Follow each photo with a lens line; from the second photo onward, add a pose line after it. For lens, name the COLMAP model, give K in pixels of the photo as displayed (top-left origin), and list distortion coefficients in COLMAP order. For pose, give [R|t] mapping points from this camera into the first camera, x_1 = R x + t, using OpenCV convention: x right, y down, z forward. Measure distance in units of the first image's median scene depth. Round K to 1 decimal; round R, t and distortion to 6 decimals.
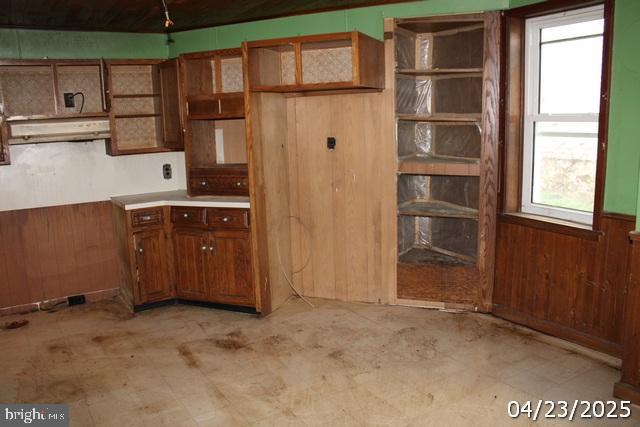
lens RADIAL K [[547.6, 0, 322.9], [0, 547.6, 211.0], [0, 0, 1]] dist [-0.152217, 0.148123]
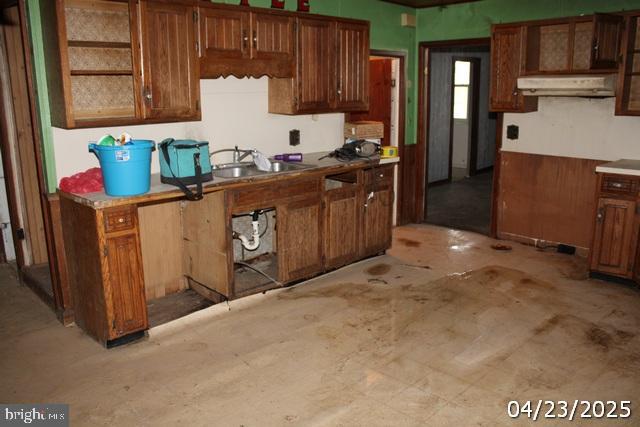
lens RADIAL K [[547.6, 0, 322.9], [0, 547.6, 211.0], [0, 0, 1]] dist [-0.152217, 0.148123]
pose [[0.211173, 0.247130, -0.945692, 0.460601], [-0.161063, 0.963083, 0.215709, -0.061389], [0.964088, 0.106764, 0.243180, 0.302756]]
